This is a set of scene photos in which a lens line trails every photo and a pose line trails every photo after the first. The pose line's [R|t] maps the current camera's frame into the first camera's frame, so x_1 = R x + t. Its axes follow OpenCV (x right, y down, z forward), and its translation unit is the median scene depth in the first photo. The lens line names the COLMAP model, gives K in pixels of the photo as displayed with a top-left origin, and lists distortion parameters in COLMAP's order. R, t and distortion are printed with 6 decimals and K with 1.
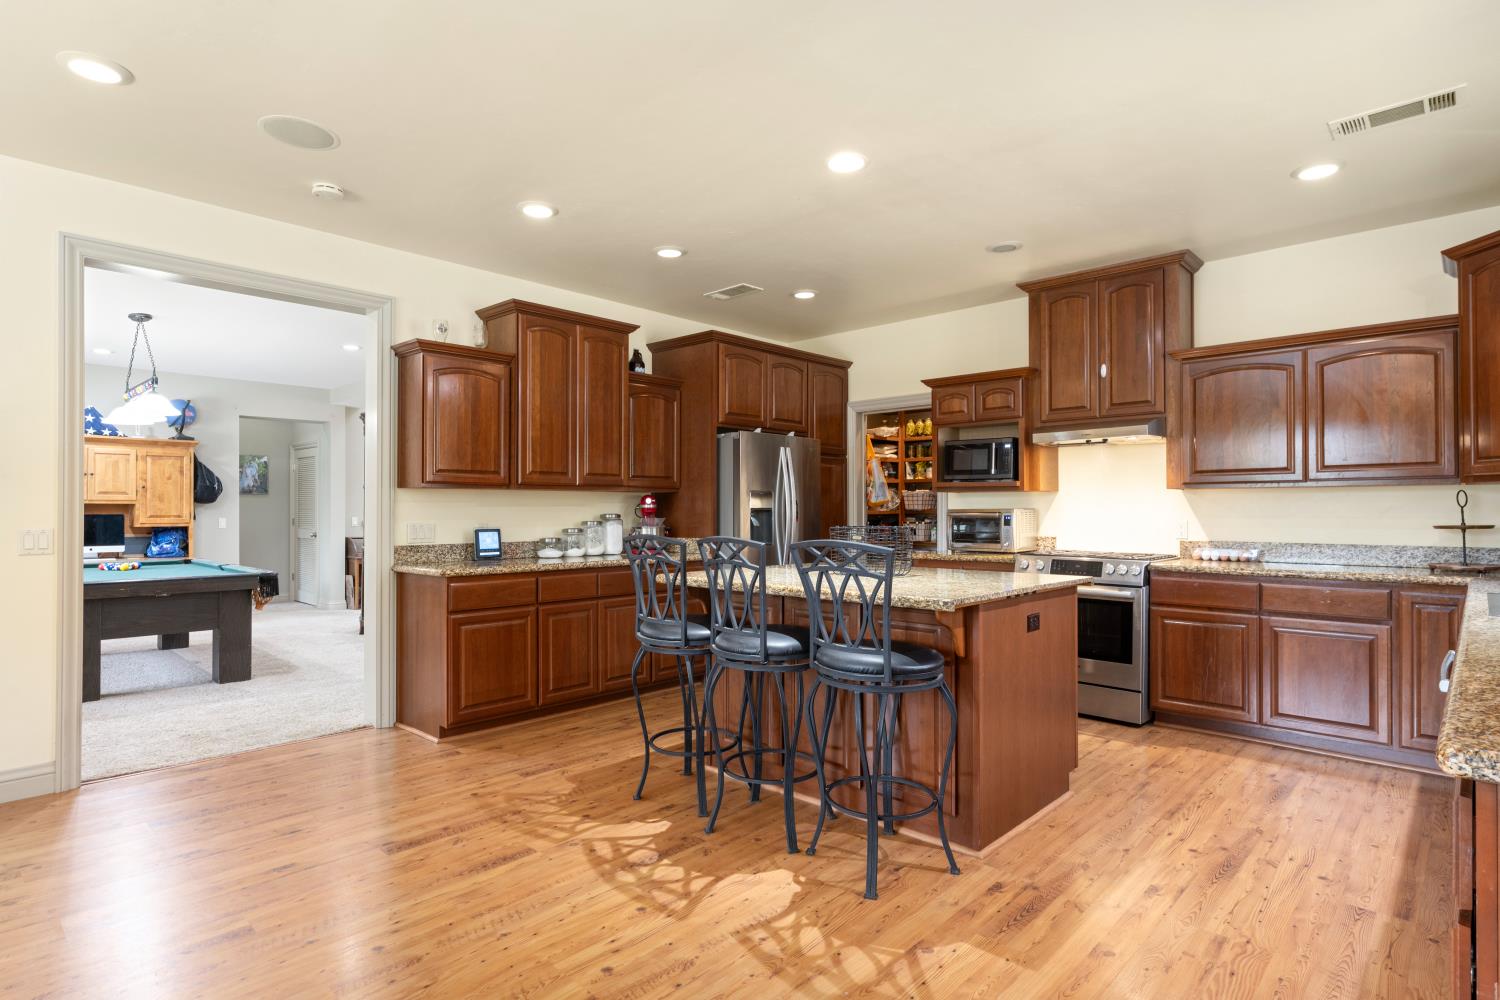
lens RADIAL K [[784.6, 0, 753.6], [0, 784.6, 505.4], [0, 0, 1]] dist [0.003757, 0.000727]
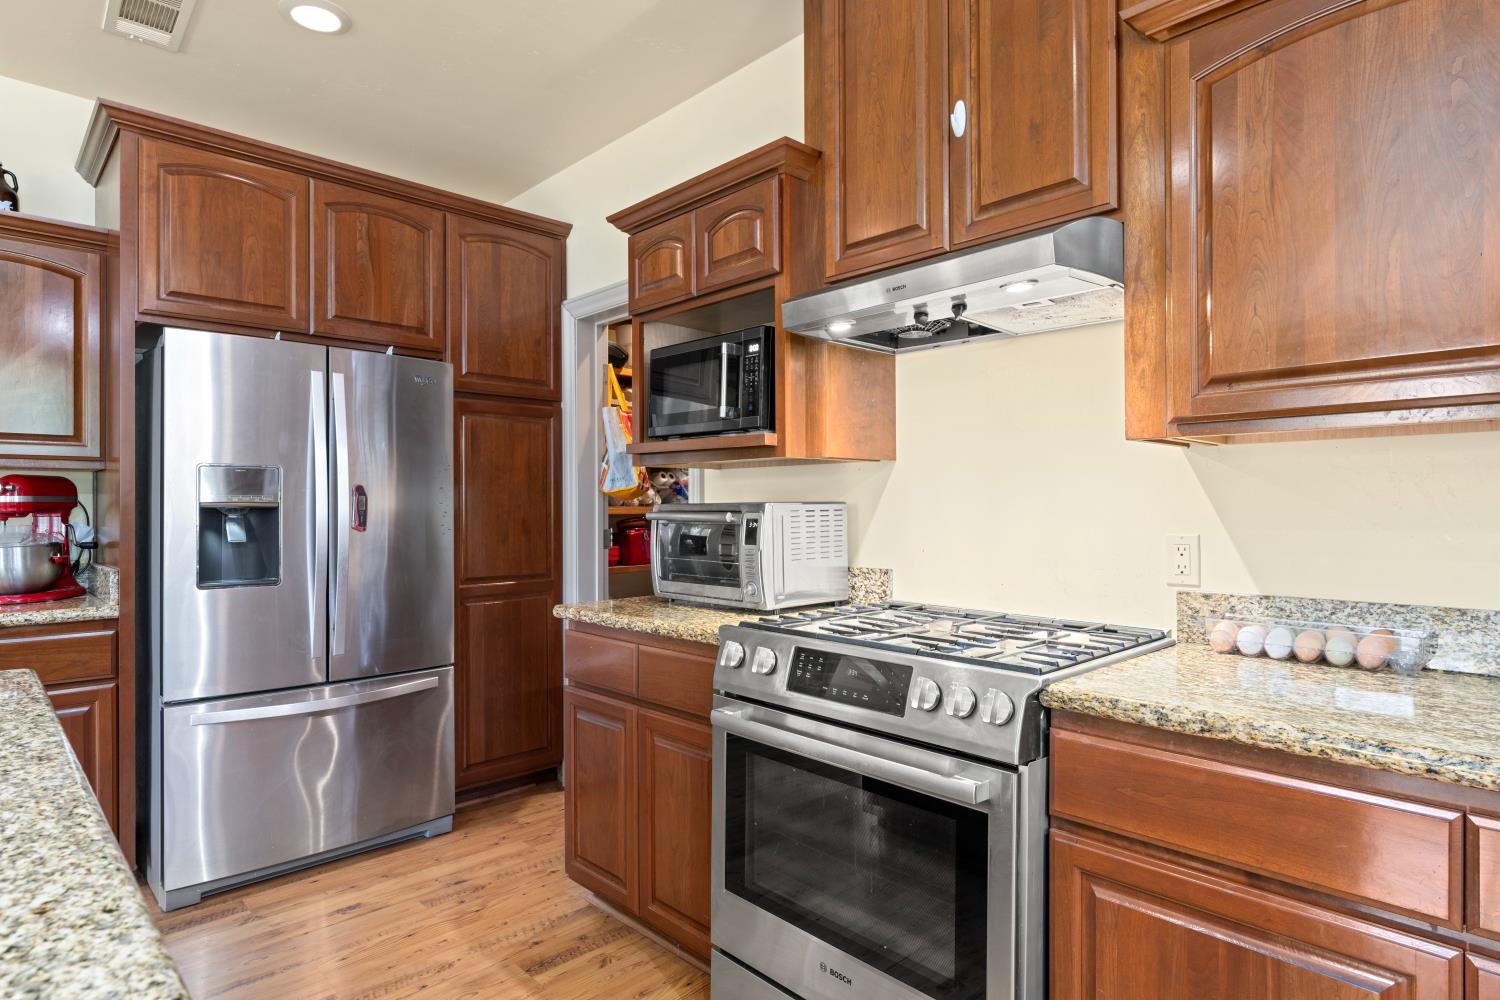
lens RADIAL K [[816.1, 0, 746.1], [0, 816.1, 501.9], [0, 0, 1]] dist [-0.000749, 0.001051]
pose [[0.998110, -0.003384, -0.061358, 0.349980], [0.003493, 0.999993, 0.001668, 0.003374], [0.061352, -0.001879, 0.998114, 0.585409]]
